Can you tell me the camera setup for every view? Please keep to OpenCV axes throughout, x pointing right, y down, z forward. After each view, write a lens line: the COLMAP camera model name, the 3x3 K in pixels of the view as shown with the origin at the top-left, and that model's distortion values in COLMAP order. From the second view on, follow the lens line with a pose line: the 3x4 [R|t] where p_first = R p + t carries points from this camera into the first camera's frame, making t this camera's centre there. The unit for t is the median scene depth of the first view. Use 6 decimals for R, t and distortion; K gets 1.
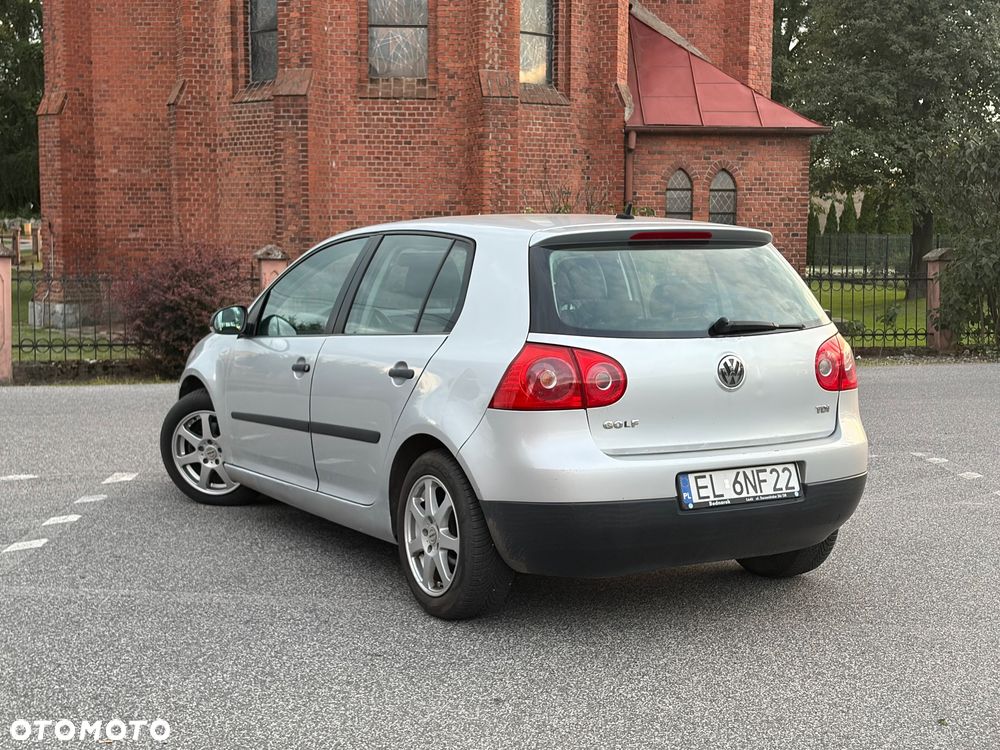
lens RADIAL K [[1465.9, 0, 486.0], [0, 1465.9, 382.4], [0, 0, 1]] dist [0.128880, 0.000000]
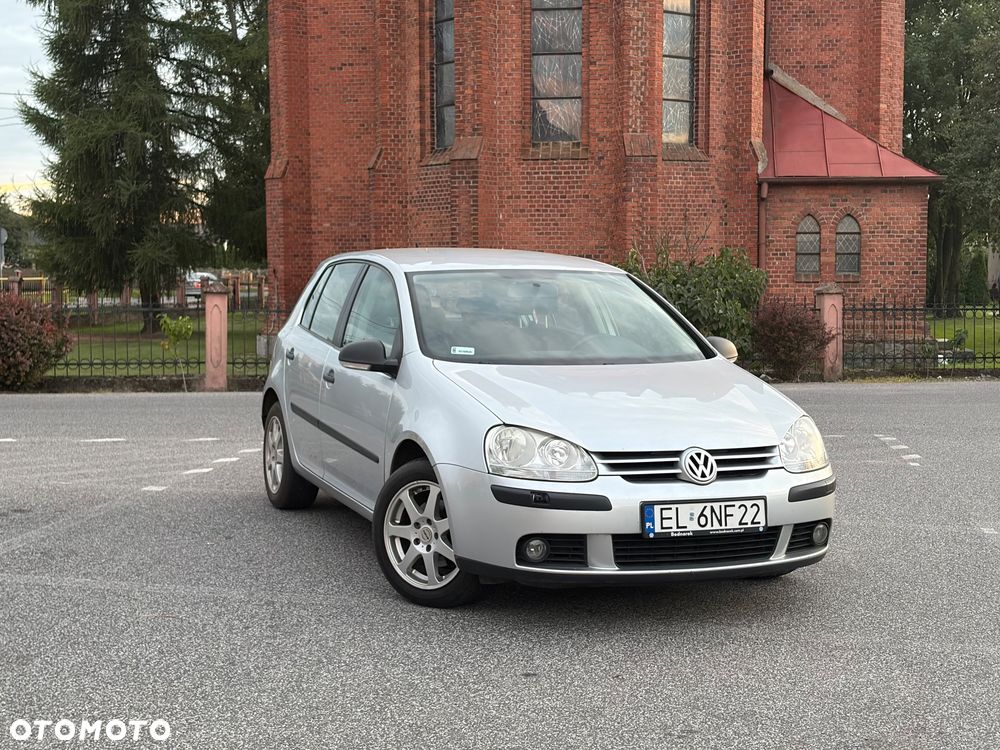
lens RADIAL K [[1465.9, 0, 517.4], [0, 1465.9, 394.4], [0, 0, 1]] dist [0.128880, 0.000000]
pose [[0.989437, 0.003478, -0.144920, 0.078538], [-0.006967, 0.999698, -0.023576, 0.021401], [0.144794, 0.024337, 0.989162, -0.152912]]
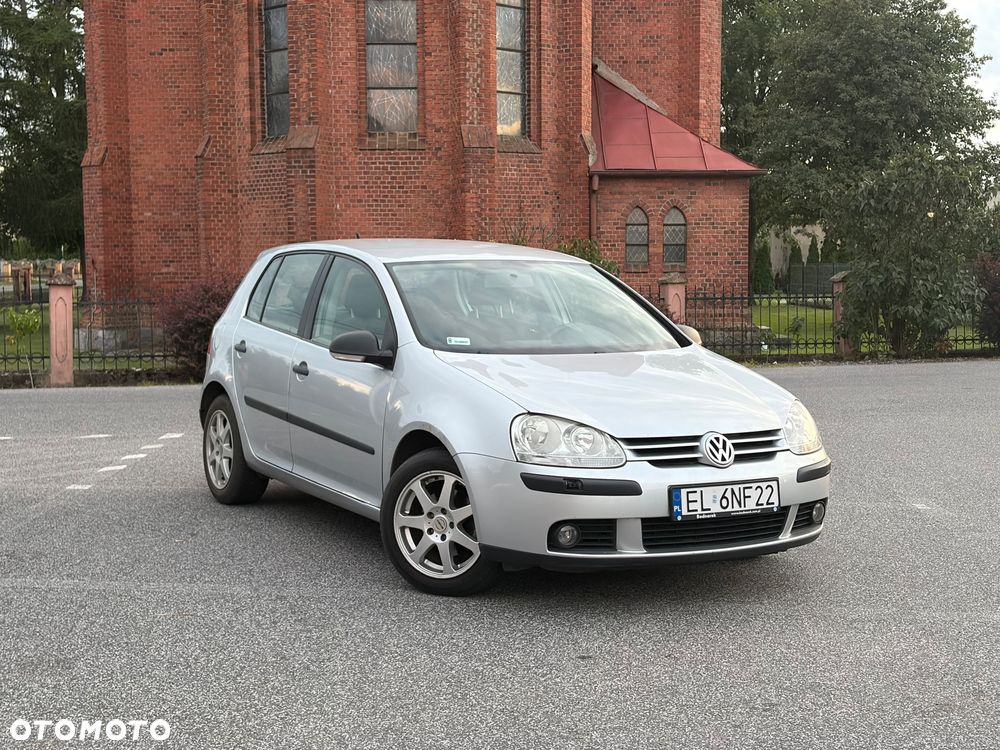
lens RADIAL K [[1465.9, 0, 503.9], [0, 1465.9, 388.5], [0, 0, 1]] dist [0.128880, 0.000000]
pose [[0.999928, -0.011699, -0.002533, 0.028928], [0.011644, 0.999720, -0.020623, 0.021583], [0.002773, 0.020592, 0.999784, -0.160850]]
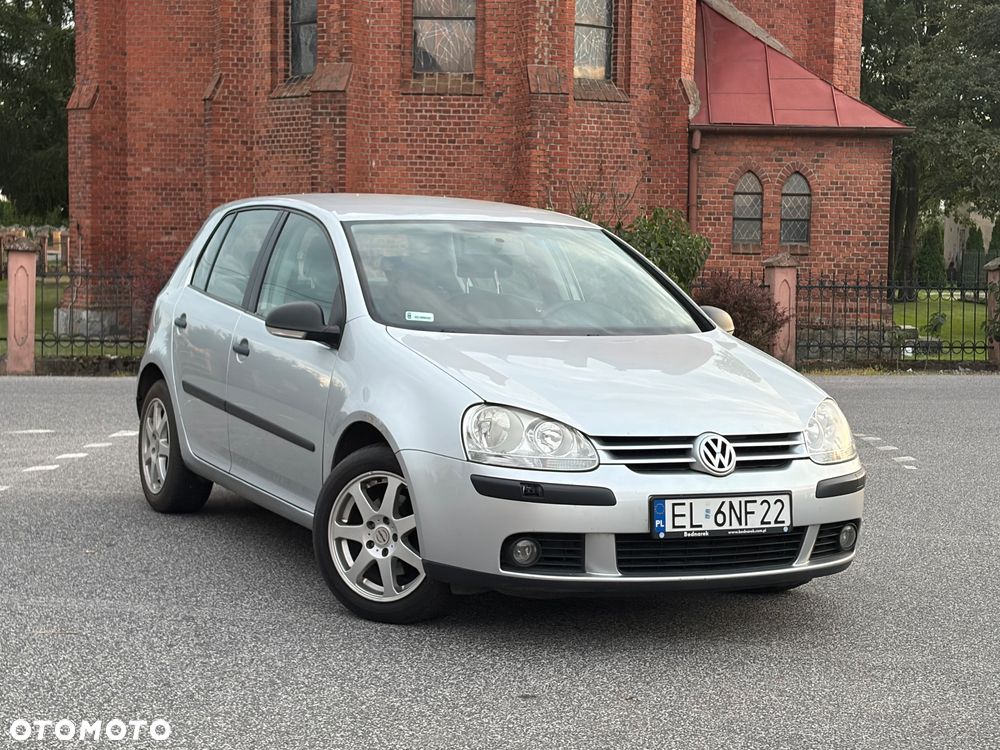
lens RADIAL K [[1843.3, 0, 507.0], [0, 1843.3, 397.7], [0, 0, 1]] dist [0.156739, 0.000000]
pose [[0.997994, 0.015323, -0.061429, 0.055935], [-0.016727, 0.999609, -0.022419, 0.026508], [0.061061, 0.023402, 0.997860, -0.171197]]
